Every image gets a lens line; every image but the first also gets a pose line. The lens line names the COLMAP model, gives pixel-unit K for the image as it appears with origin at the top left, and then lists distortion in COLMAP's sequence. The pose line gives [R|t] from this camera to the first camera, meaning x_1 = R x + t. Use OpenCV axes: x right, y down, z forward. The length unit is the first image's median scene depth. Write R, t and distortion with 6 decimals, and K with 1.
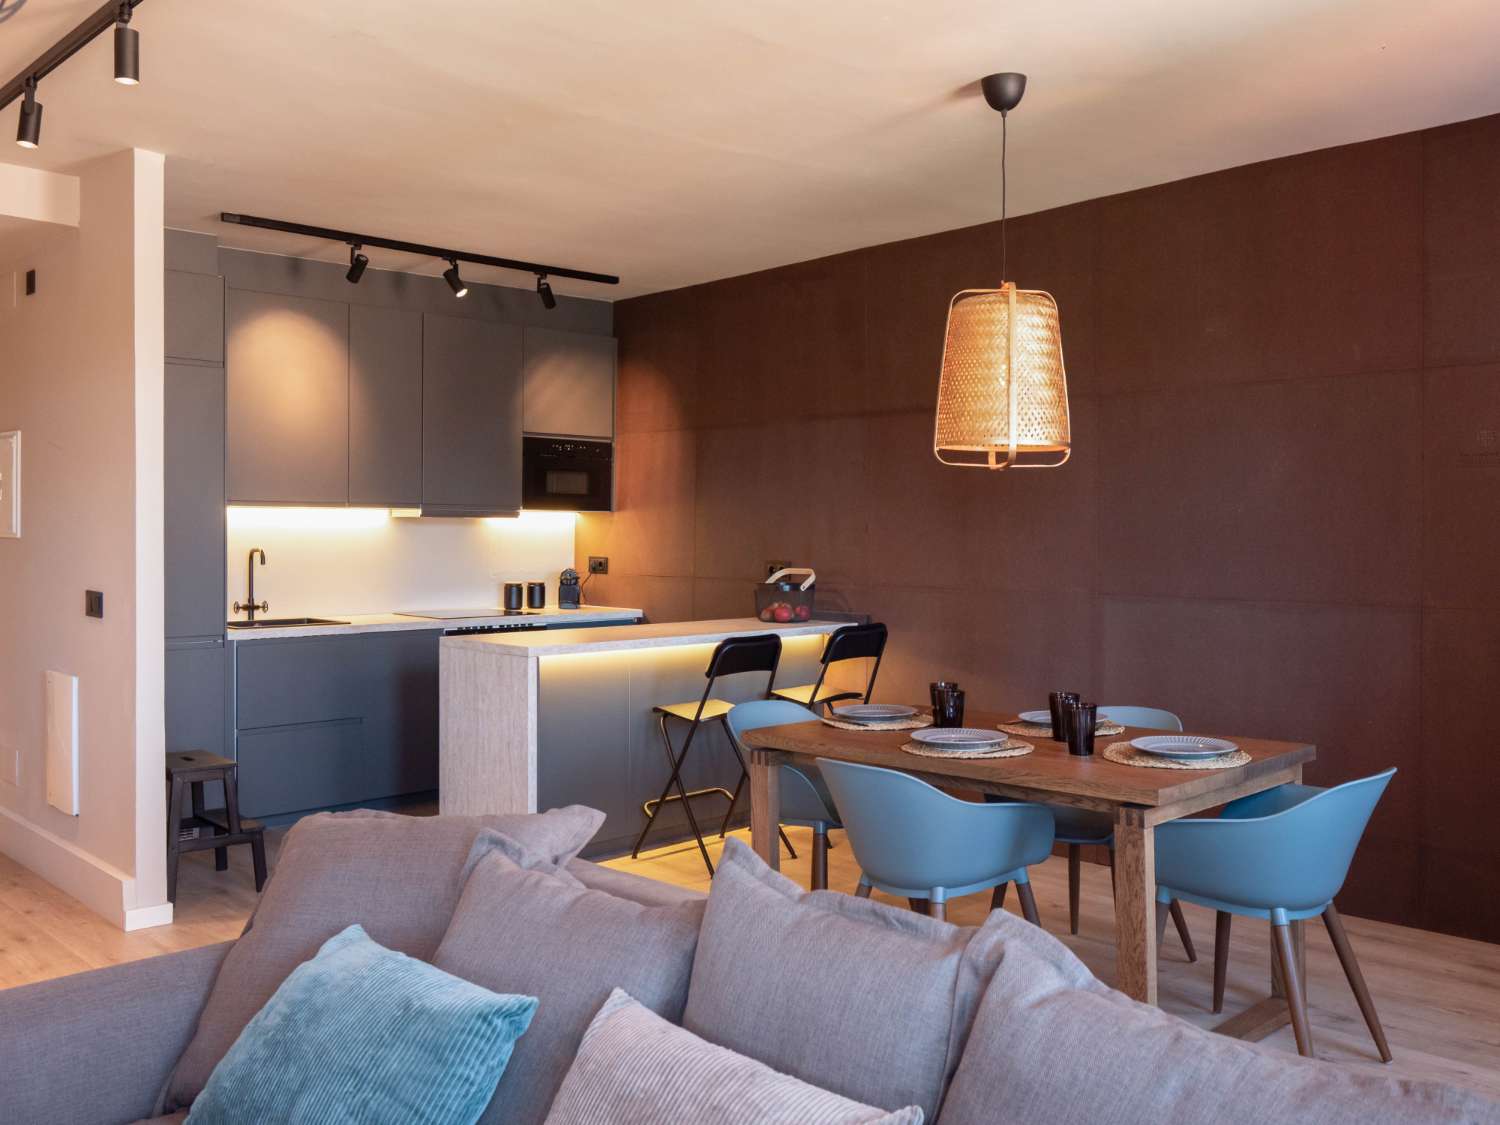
lens RADIAL K [[1324.1, 0, 750.0], [0, 1324.1, 562.5], [0, 0, 1]] dist [-0.000148, -0.009131]
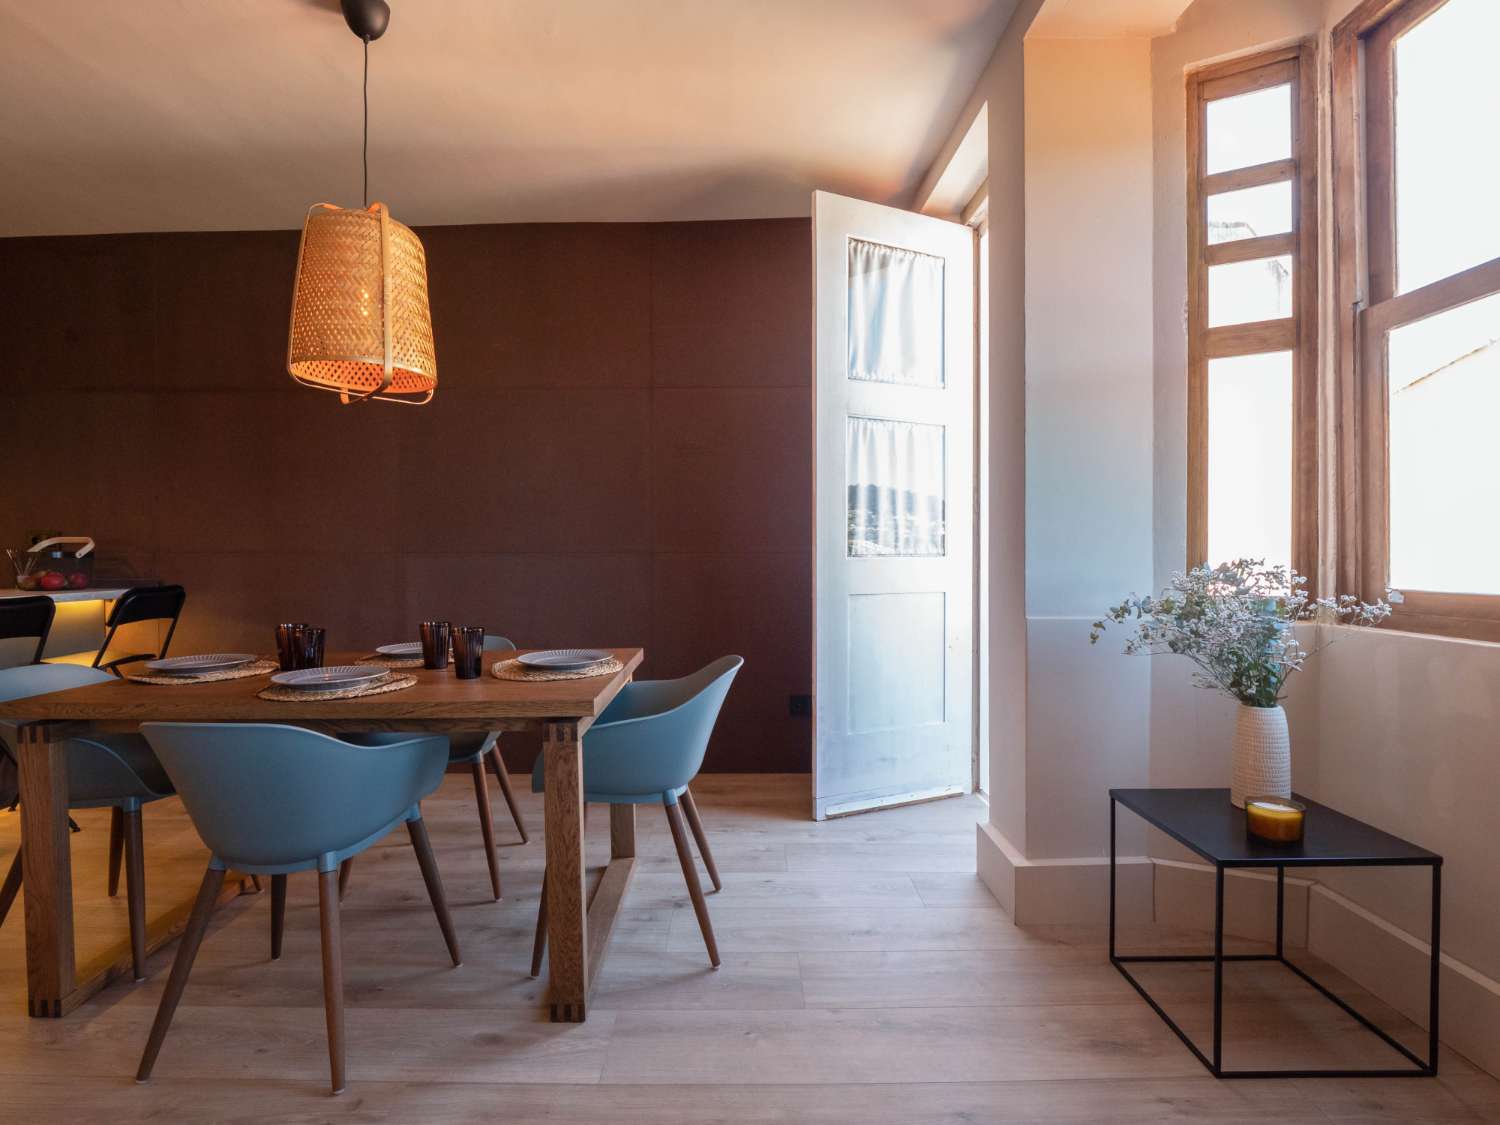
lens RADIAL K [[733.8, 0, 728.2], [0, 733.8, 564.9], [0, 0, 1]] dist [-0.012796, -0.001146]
pose [[0.703560, -0.009655, 0.710570, -0.004531], [0.016771, 0.999855, -0.003020, 0.037183], [-0.710438, 0.014042, 0.703620, 0.271639]]
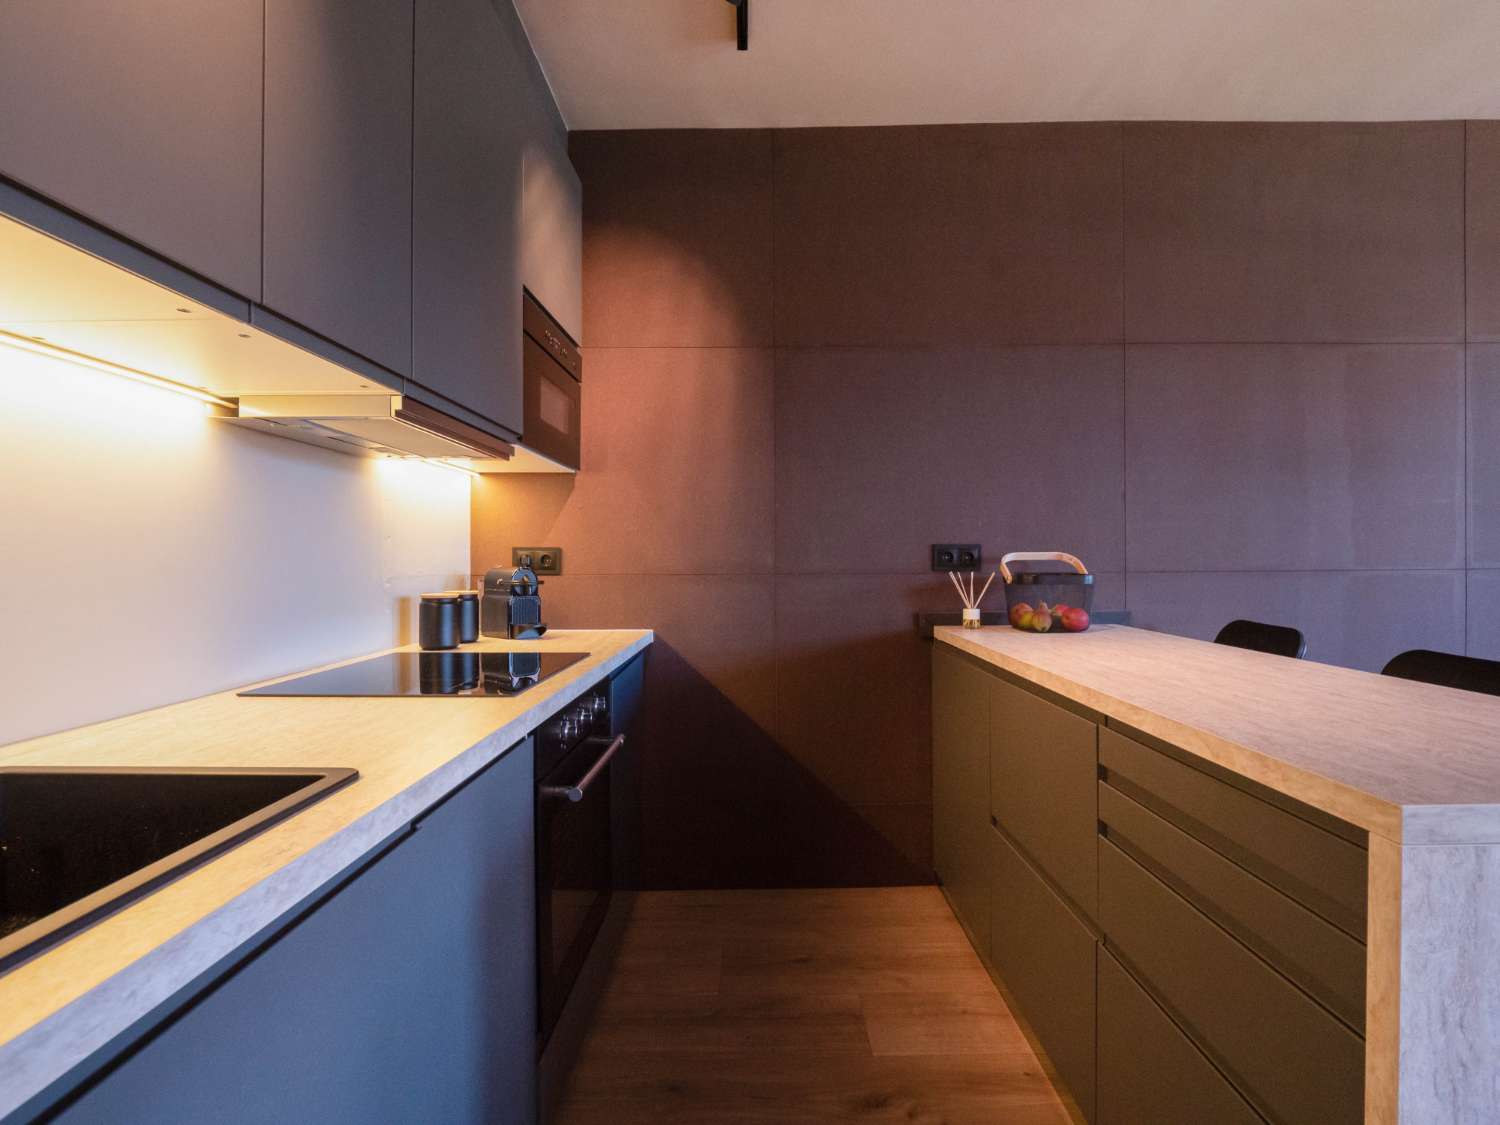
lens RADIAL K [[735.7, 0, 741.7], [0, 735.7, 558.3], [0, 0, 1]] dist [-0.011789, -0.000796]
pose [[0.707712, -0.007613, 0.706460, -0.358351], [0.025684, 0.999558, -0.014959, 0.010179], [-0.706034, 0.028731, 0.707595, 0.871644]]
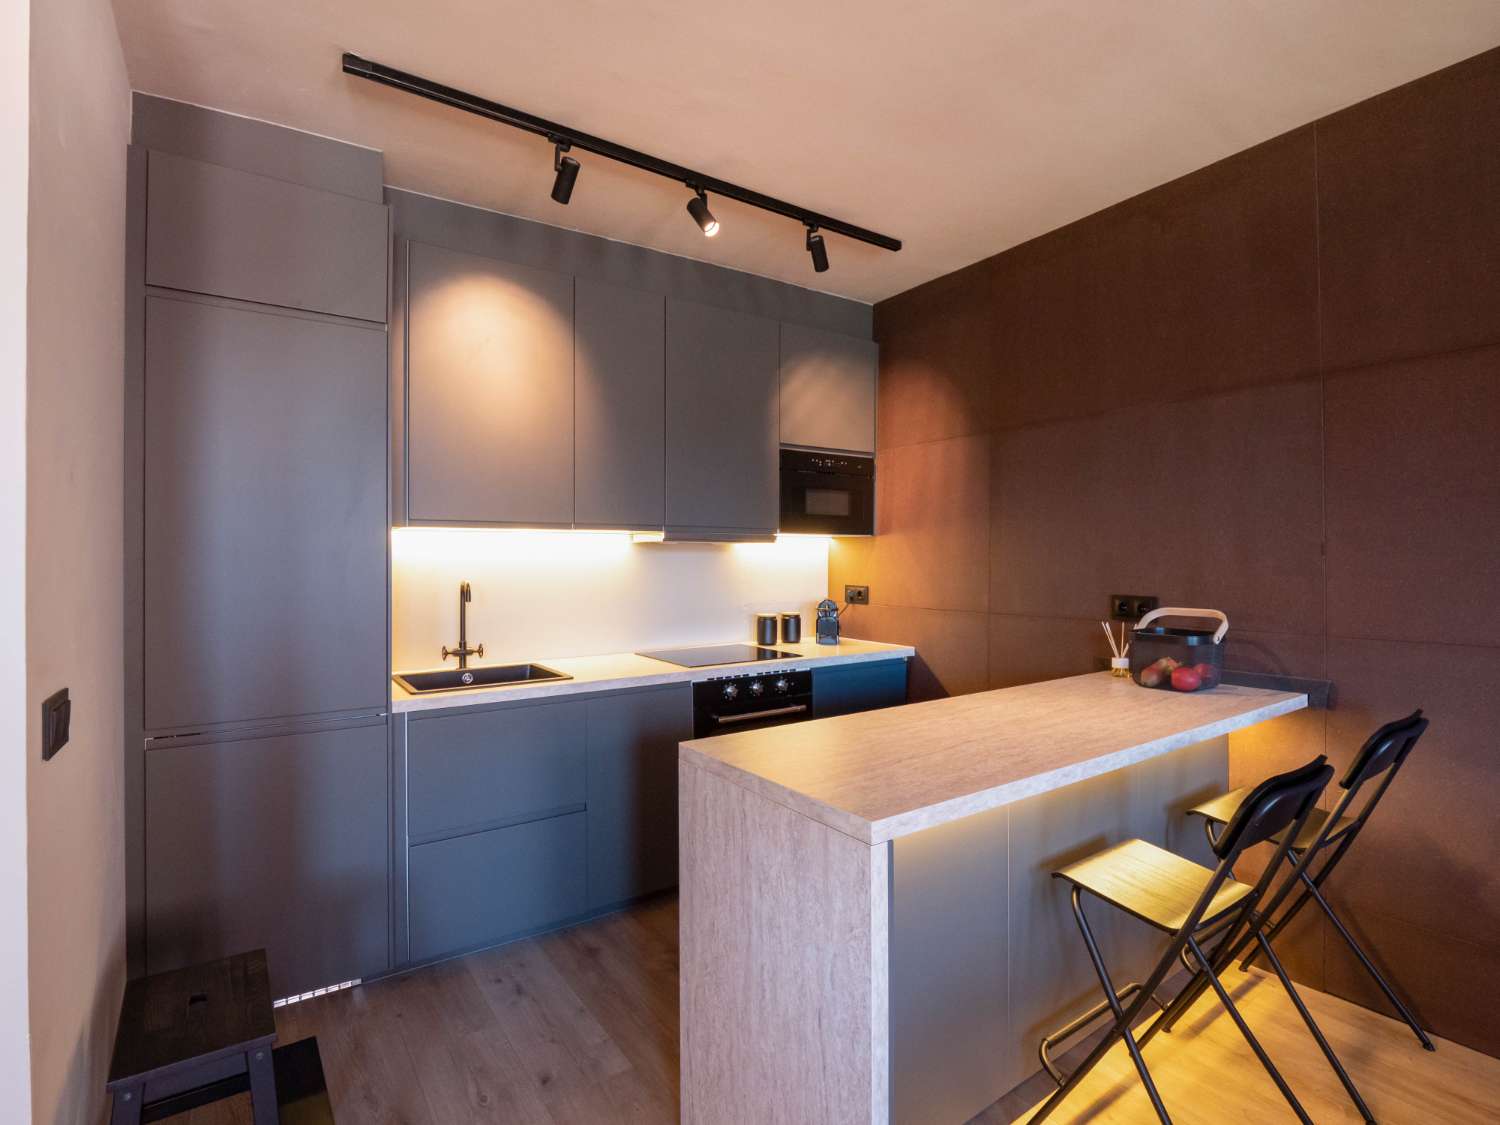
lens RADIAL K [[735.7, 0, 741.7], [0, 735.7, 558.3], [0, 0, 1]] dist [-0.011789, -0.000796]
pose [[0.986132, -0.008440, -0.165749, -0.135841], [0.004495, 0.999698, -0.024160, -0.013874], [0.165903, 0.023080, 0.985872, 0.607210]]
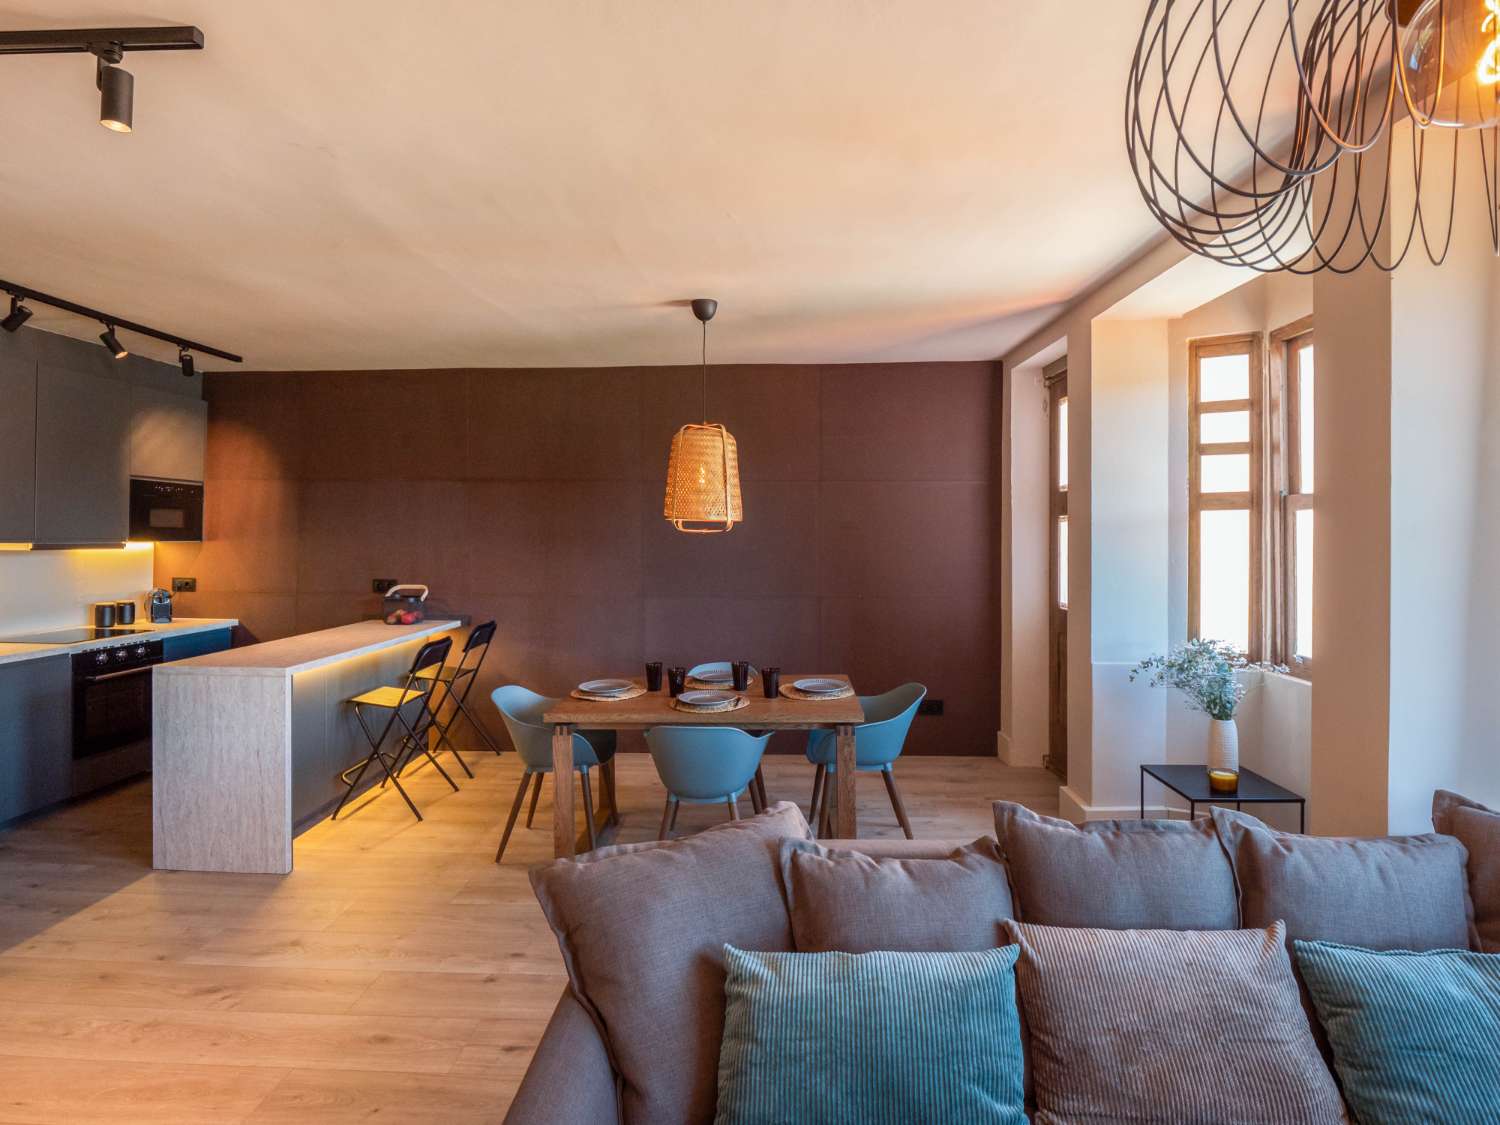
lens RADIAL K [[754.9, 0, 754.0], [0, 754.9, 535.7], [0, 0, 1]] dist [-0.013209, -0.000269]
pose [[0.719937, 0.000255, 0.694039, -0.270091], [0.013176, 0.999815, -0.014036, -0.033299], [-0.693914, 0.019250, 0.719801, 0.168603]]
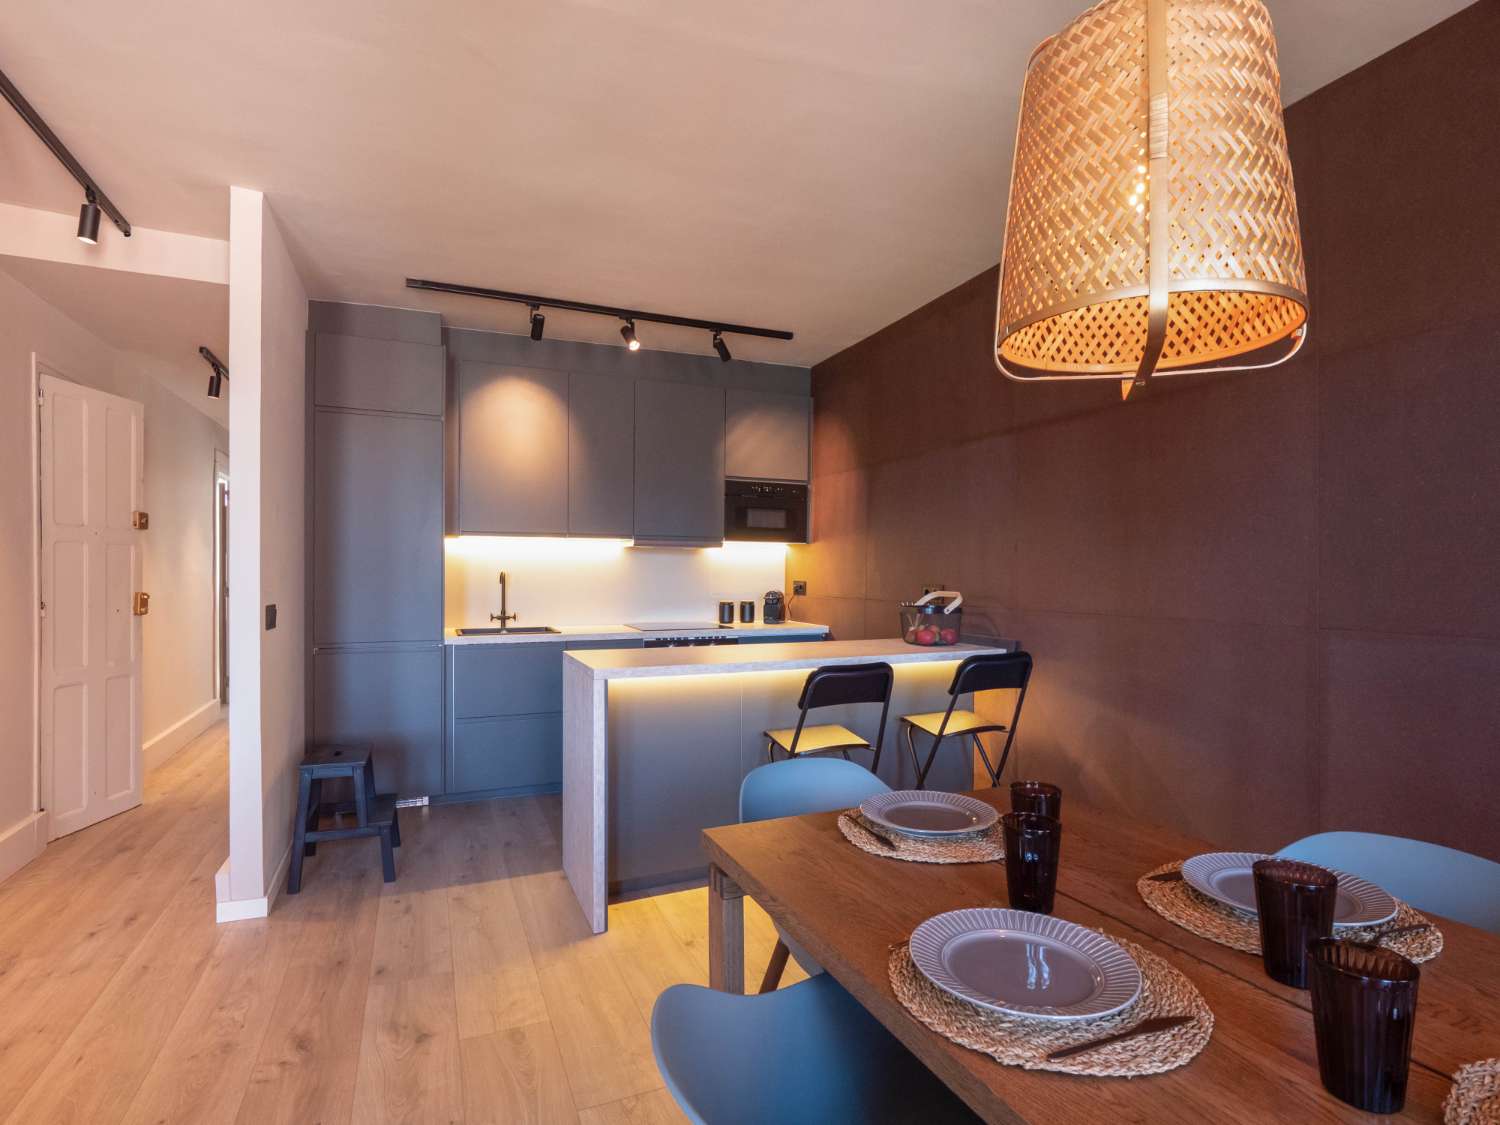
lens RADIAL K [[741.1, 0, 741.4], [0, 741.1, 578.2], [0, 0, 1]] dist [-0.011824, -0.000948]
pose [[0.934481, 0.003783, -0.355994, 0.094804], [-0.010101, 0.999823, -0.015891, 0.005366], [0.355871, 0.018446, 0.934353, 0.439023]]
